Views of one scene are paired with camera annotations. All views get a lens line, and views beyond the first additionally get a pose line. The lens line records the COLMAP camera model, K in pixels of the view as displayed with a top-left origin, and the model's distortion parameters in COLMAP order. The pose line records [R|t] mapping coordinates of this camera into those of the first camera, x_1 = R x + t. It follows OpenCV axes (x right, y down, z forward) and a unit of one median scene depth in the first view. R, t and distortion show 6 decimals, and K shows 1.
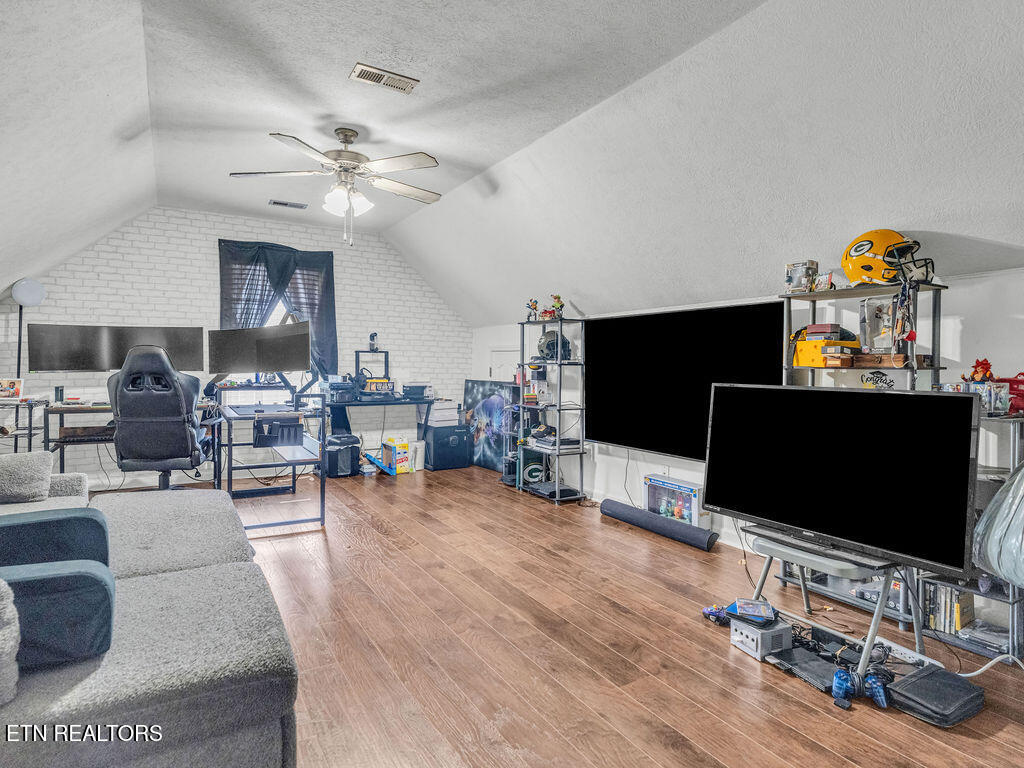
lens RADIAL K [[575.9, 0, 495.7], [0, 575.9, 379.8], [0, 0, 1]] dist [-0.004044, 0.000636]
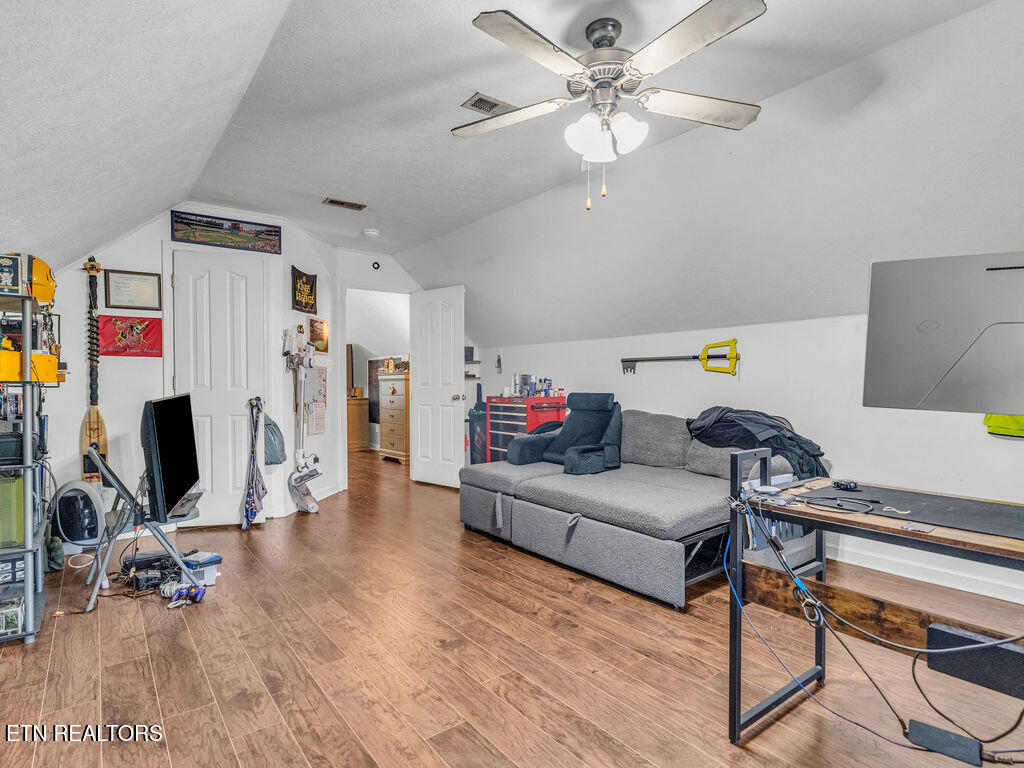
lens RADIAL K [[545.4, 0, 505.0], [0, 545.4, 371.8], [0, 0, 1]] dist [-0.004397, -0.000269]
pose [[-0.992074, -0.006055, -0.125509, -0.085379], [-0.007730, 0.999887, 0.012859, -0.053107], [0.125417, 0.013727, -0.992009, 1.817617]]
